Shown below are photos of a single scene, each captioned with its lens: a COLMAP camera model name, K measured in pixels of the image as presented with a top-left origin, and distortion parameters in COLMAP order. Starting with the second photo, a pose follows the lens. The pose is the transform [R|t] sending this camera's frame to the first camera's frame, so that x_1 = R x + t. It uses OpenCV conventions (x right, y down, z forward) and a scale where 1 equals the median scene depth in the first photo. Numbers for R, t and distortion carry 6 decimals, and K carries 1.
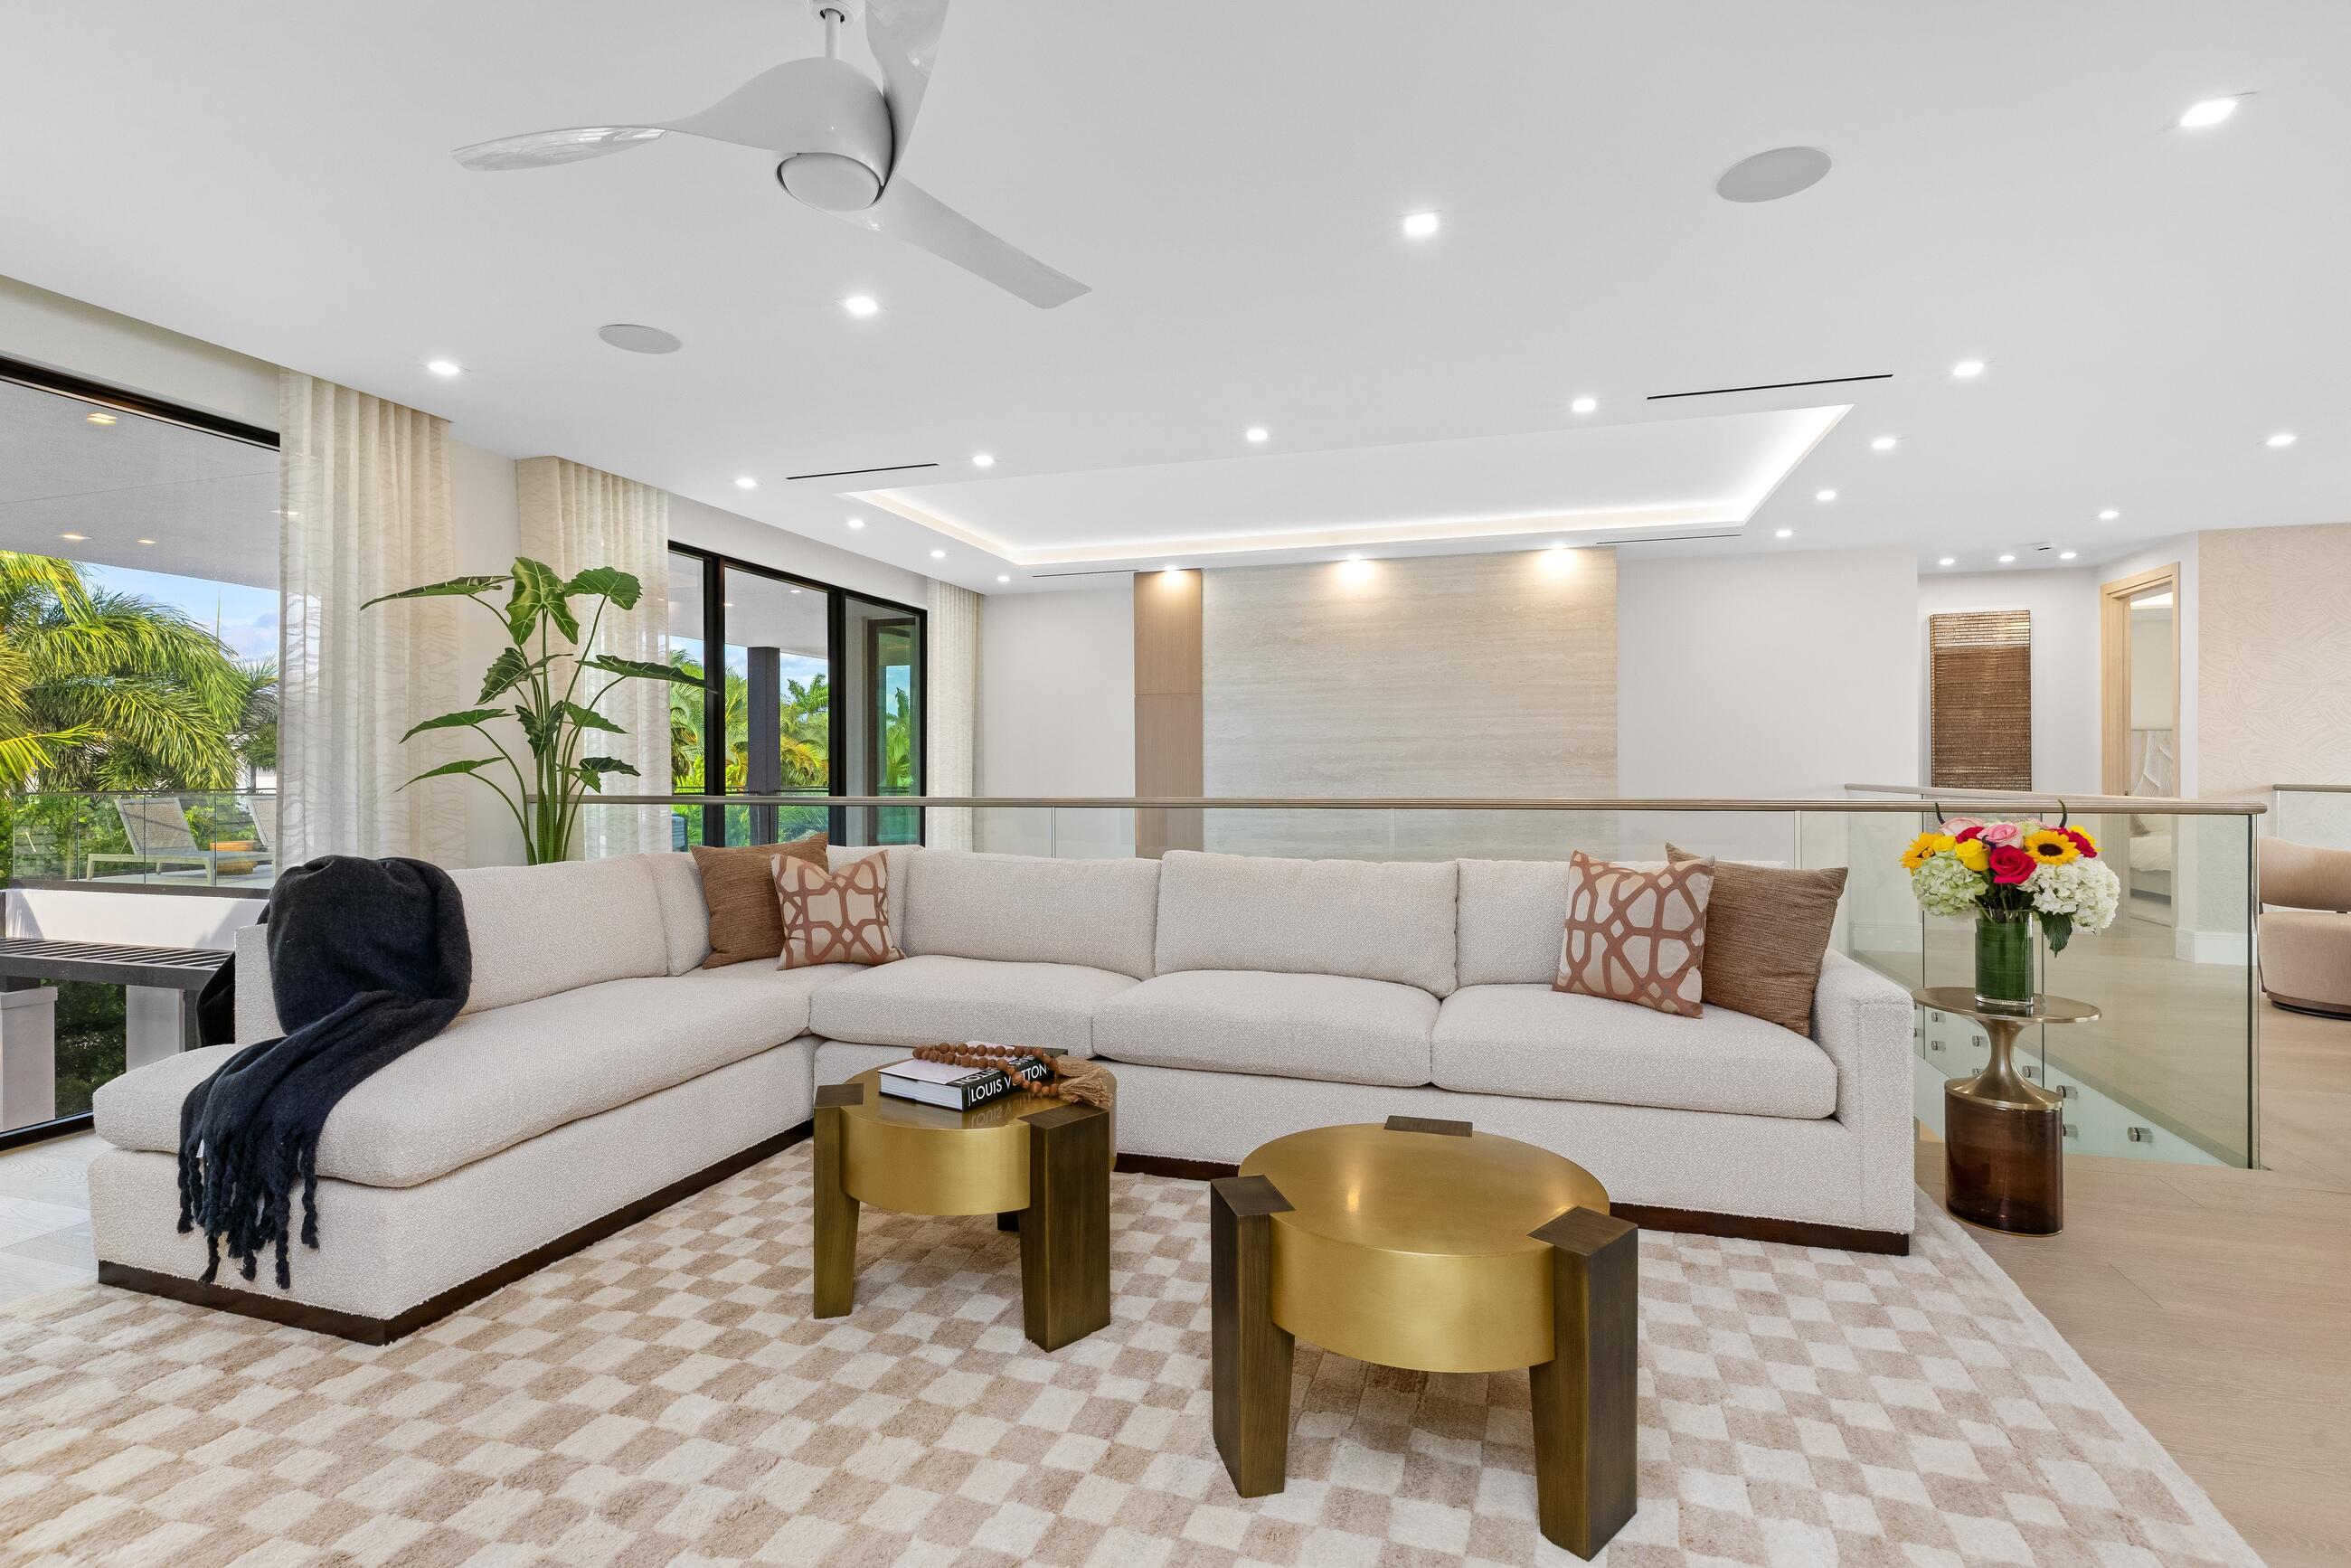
lens RADIAL K [[1116.0, 0, 1178.2], [0, 1116.0, 778.4], [0, 0, 1]] dist [0.000780, 0.001273]
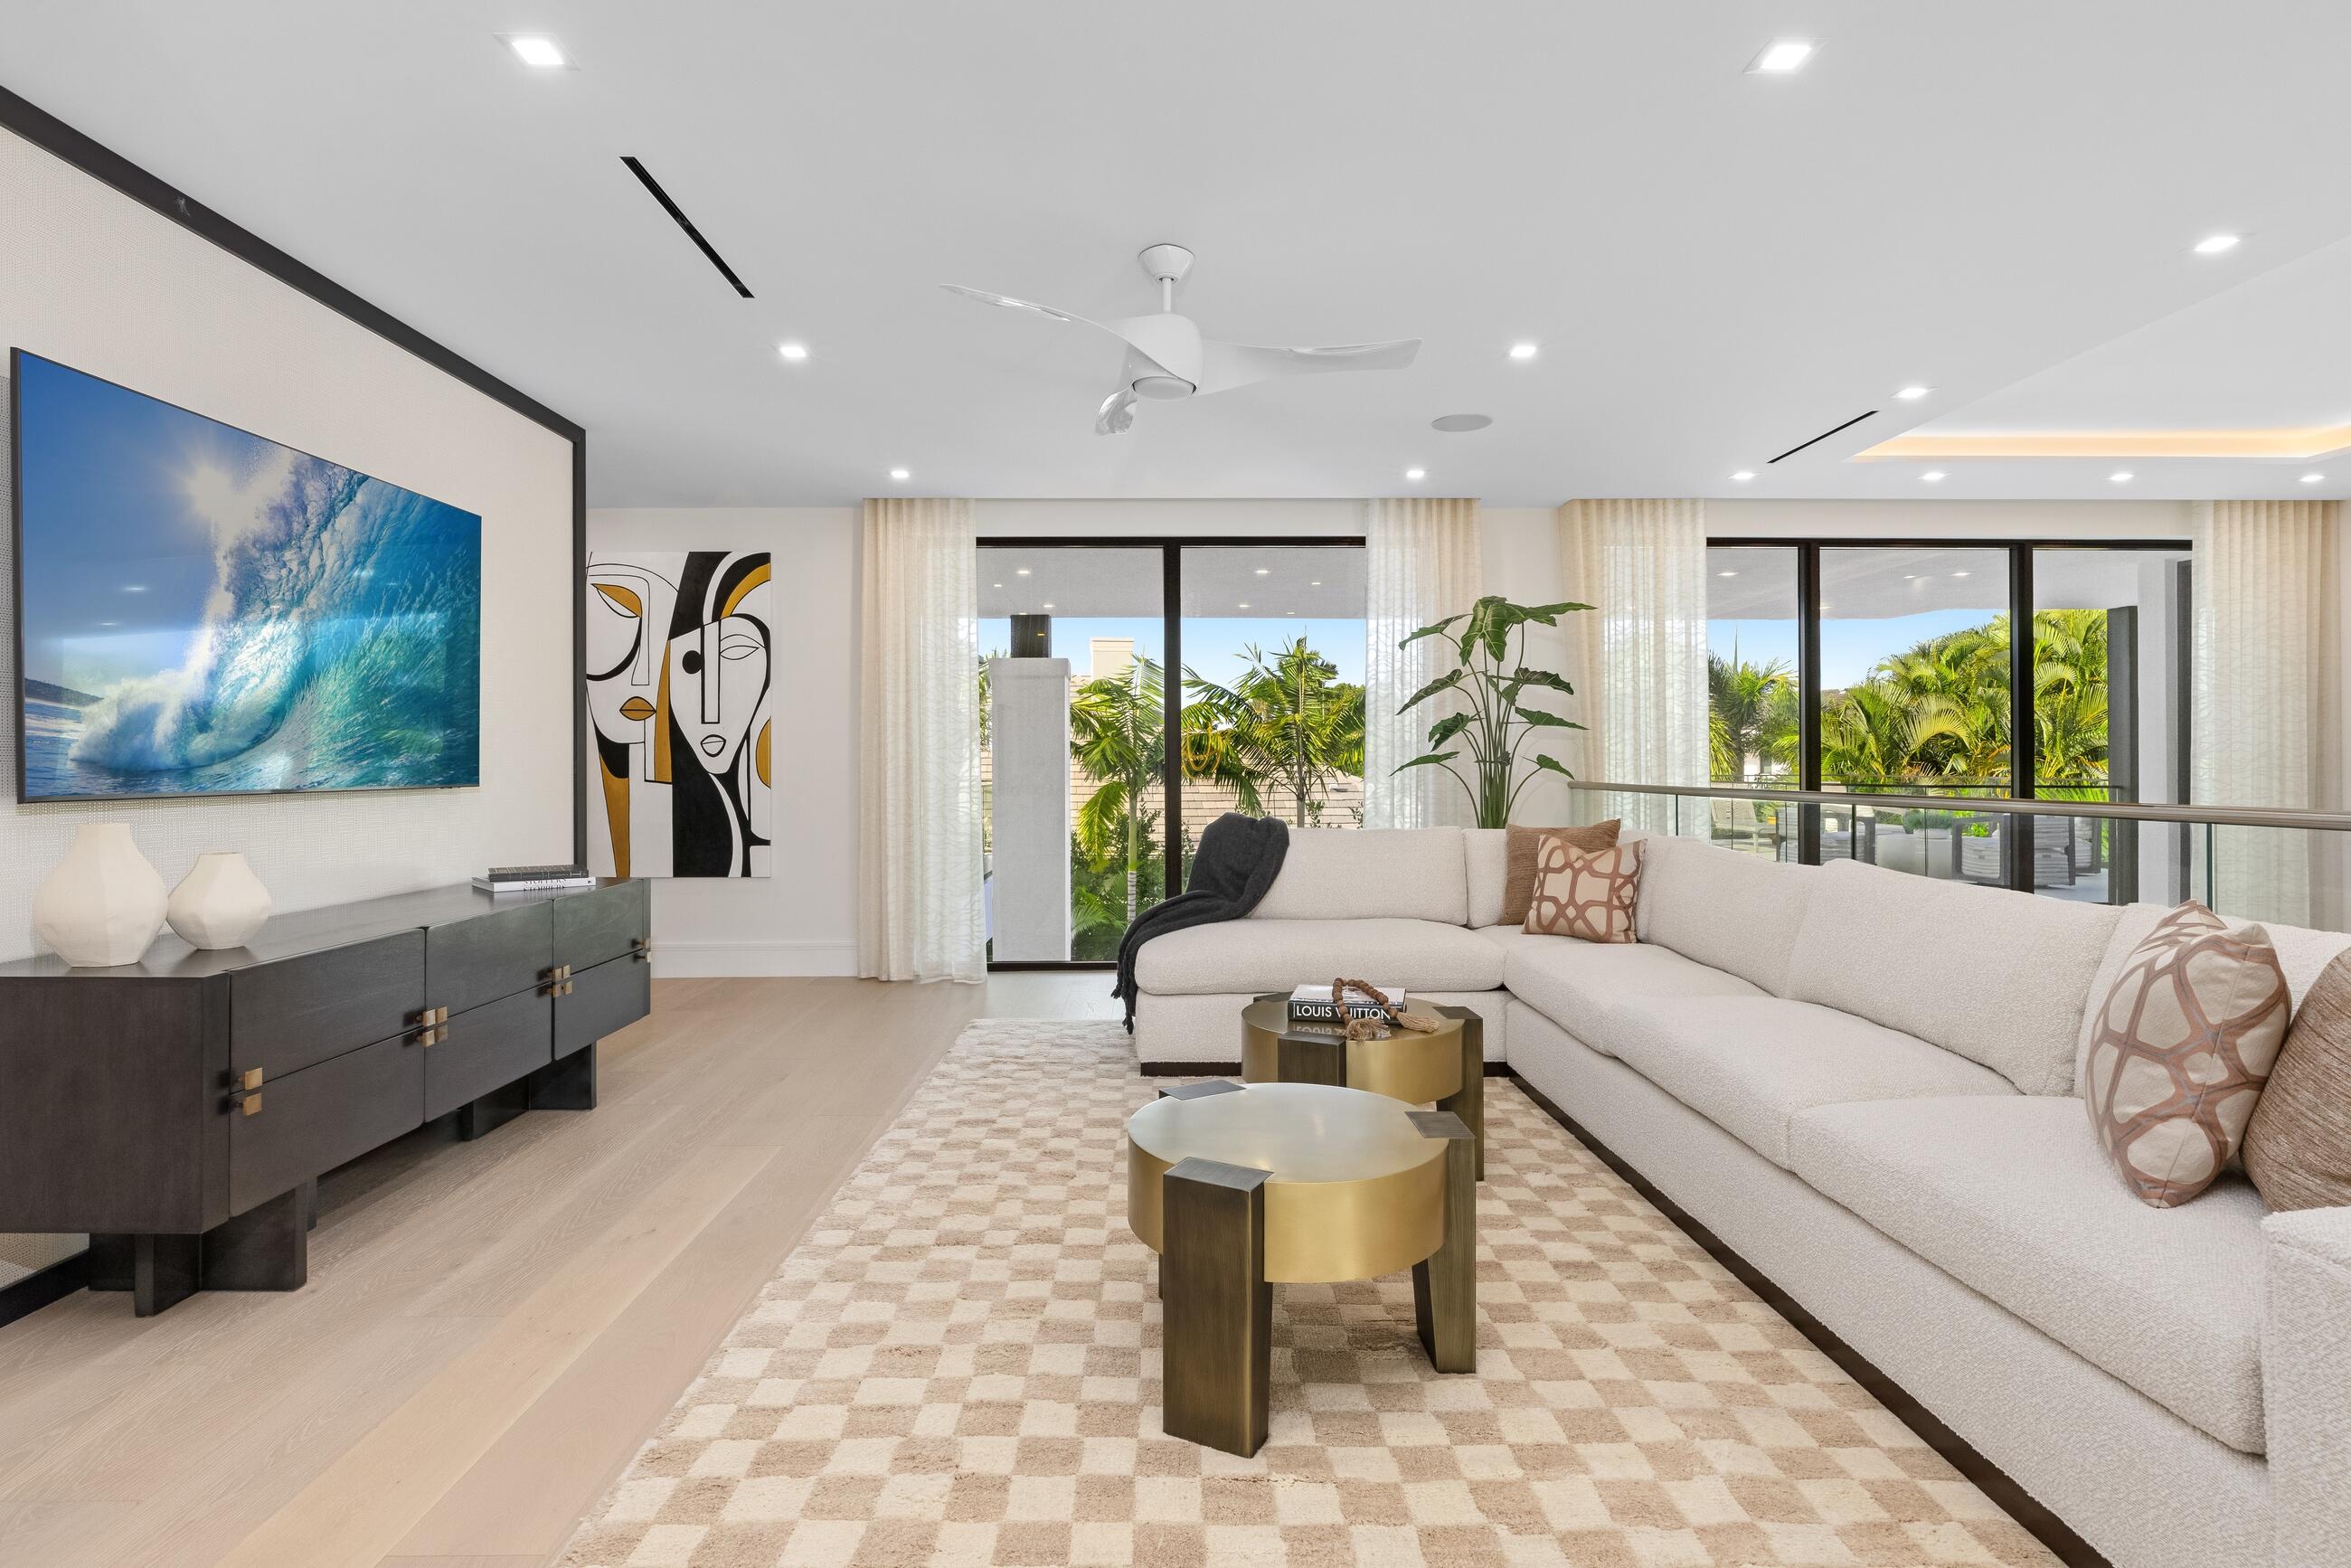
lens RADIAL K [[1169.3, 0, 1161.9], [0, 1169.3, 754.6], [0, 0, 1]] dist [-0.008627, 0.002872]
pose [[0.303855, -0.005526, -0.952702, 0.352919], [-0.005884, 0.999953, -0.007676, -0.001517], [0.952700, 0.007938, 0.303808, 0.140095]]
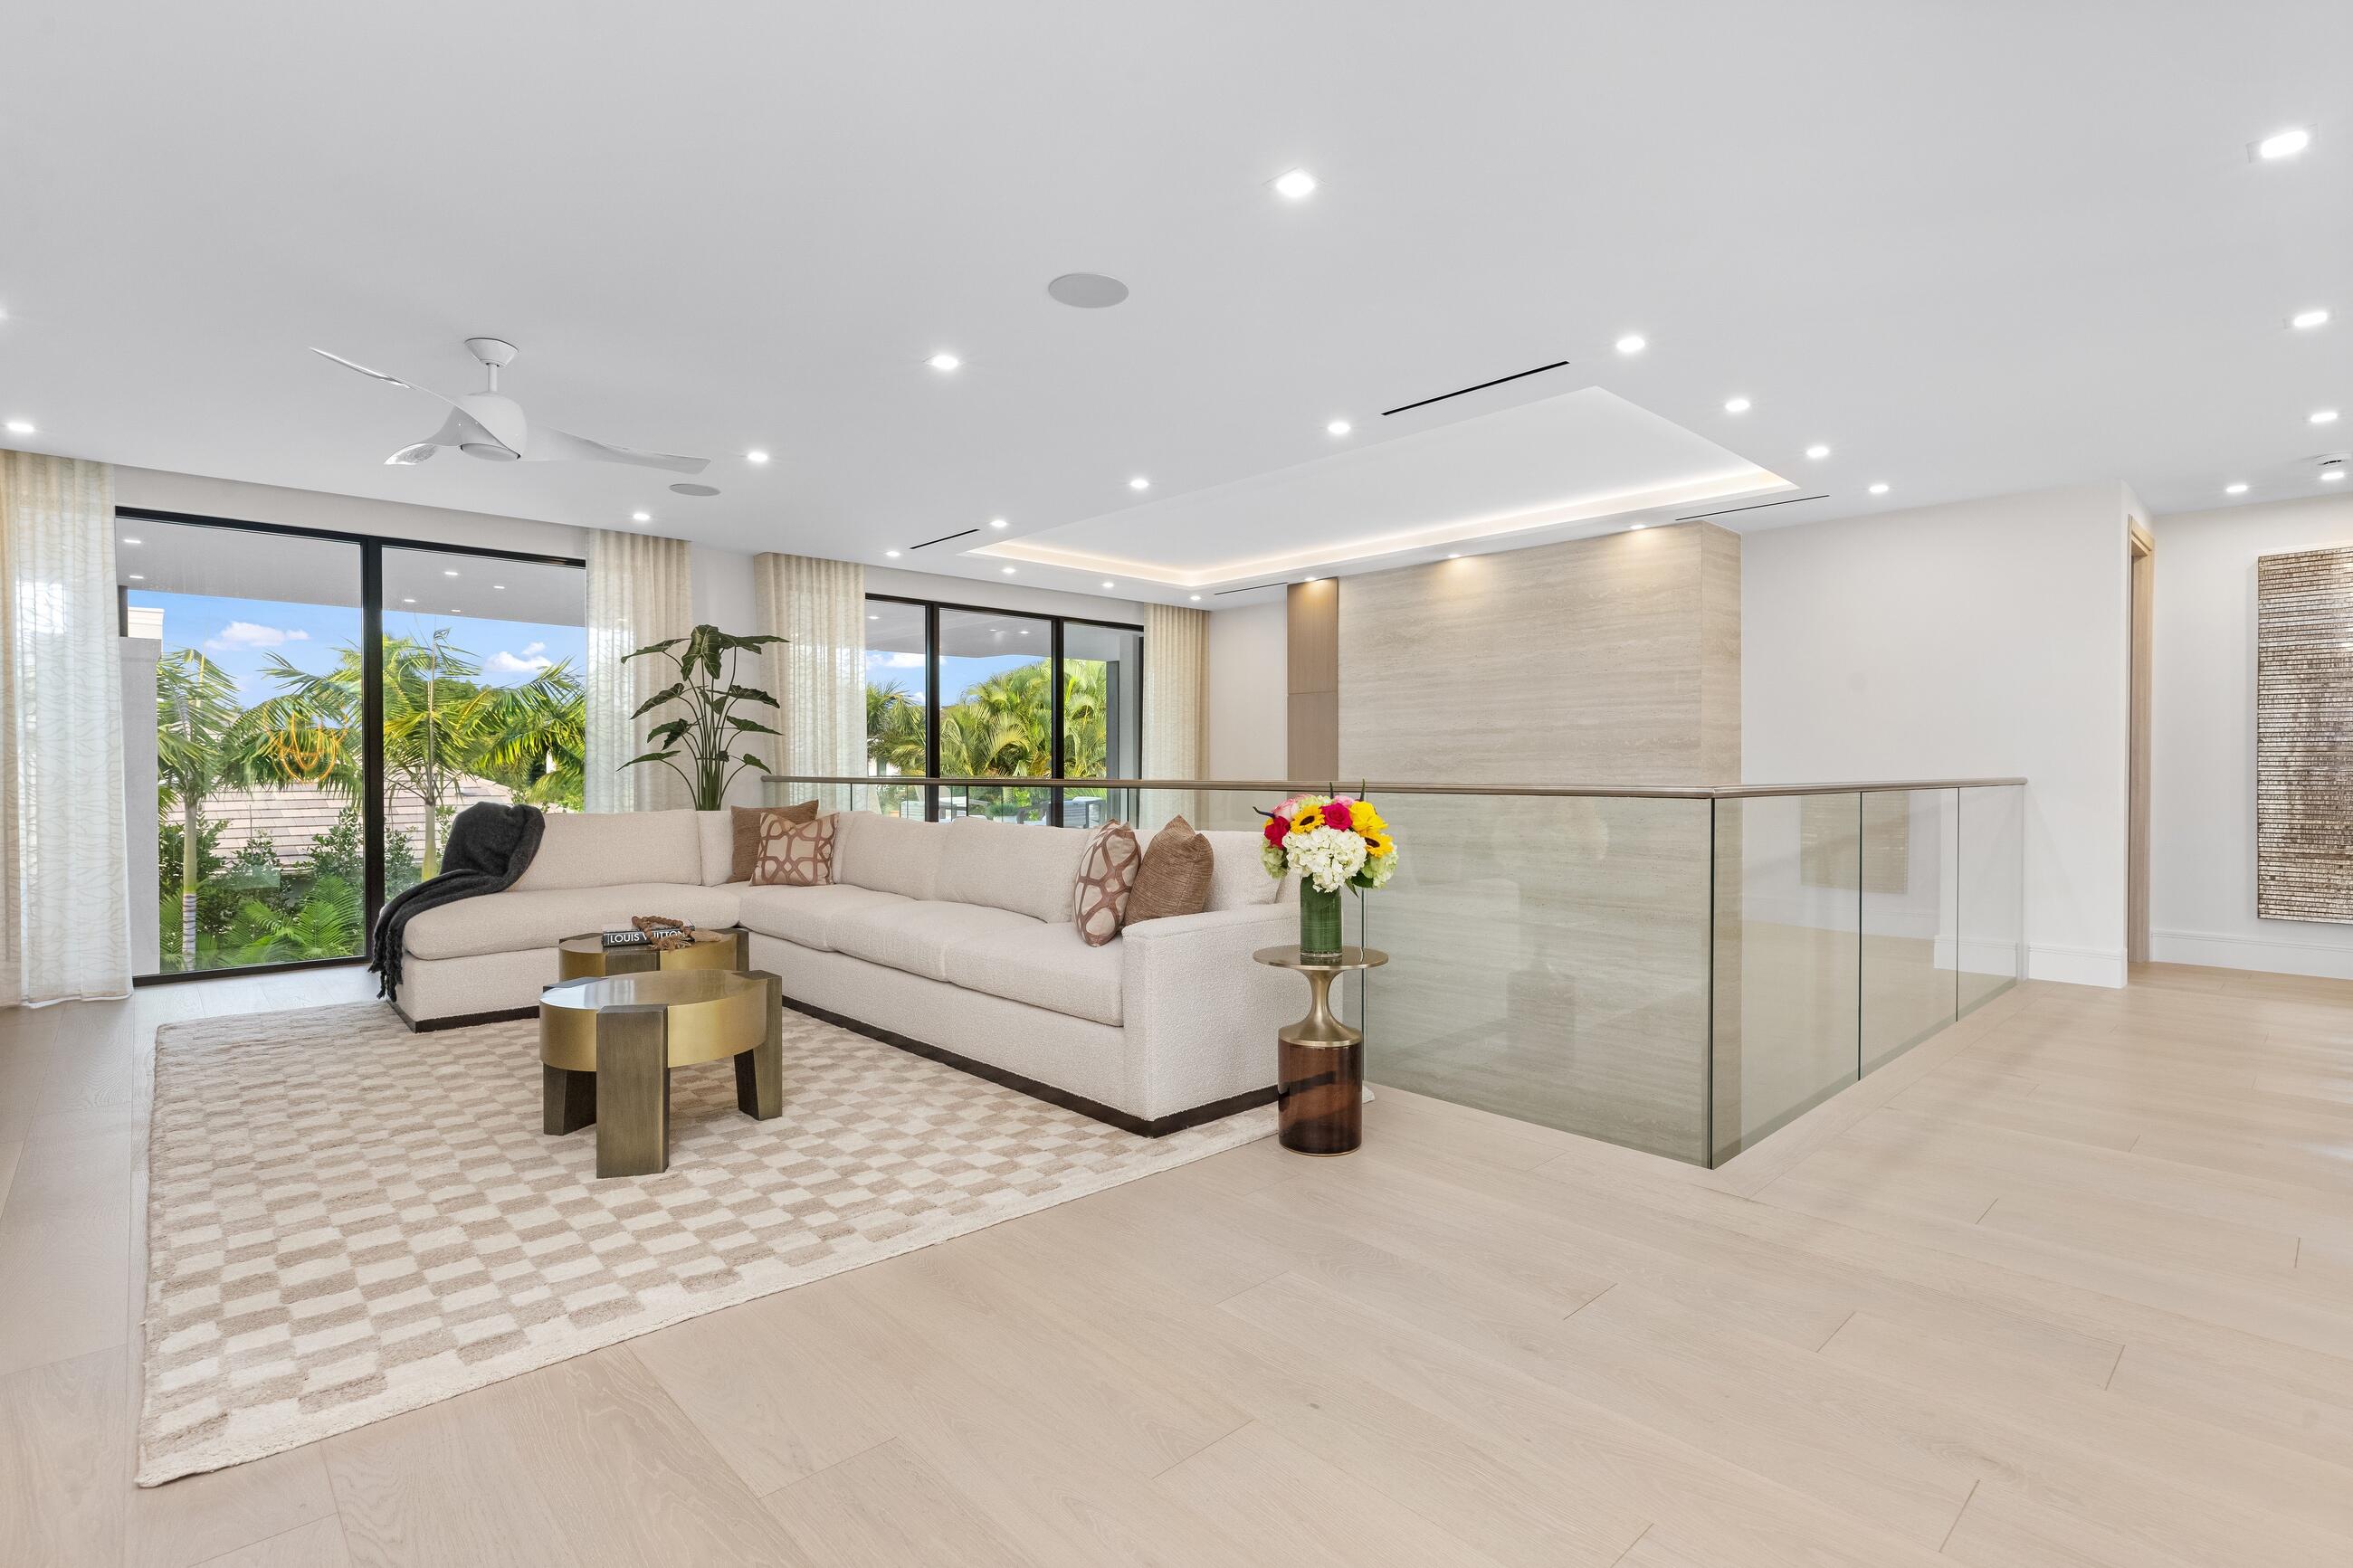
lens RADIAL K [[1116.8, 0, 1184.9], [0, 1116.8, 782.6], [0, 0, 1]] dist [0.000780, 0.001273]
pose [[0.869385, 0.008932, -0.494054, 0.482080], [-0.005696, 0.999951, 0.008056, 0.005936], [0.494102, -0.004189, 0.869394, -0.027397]]
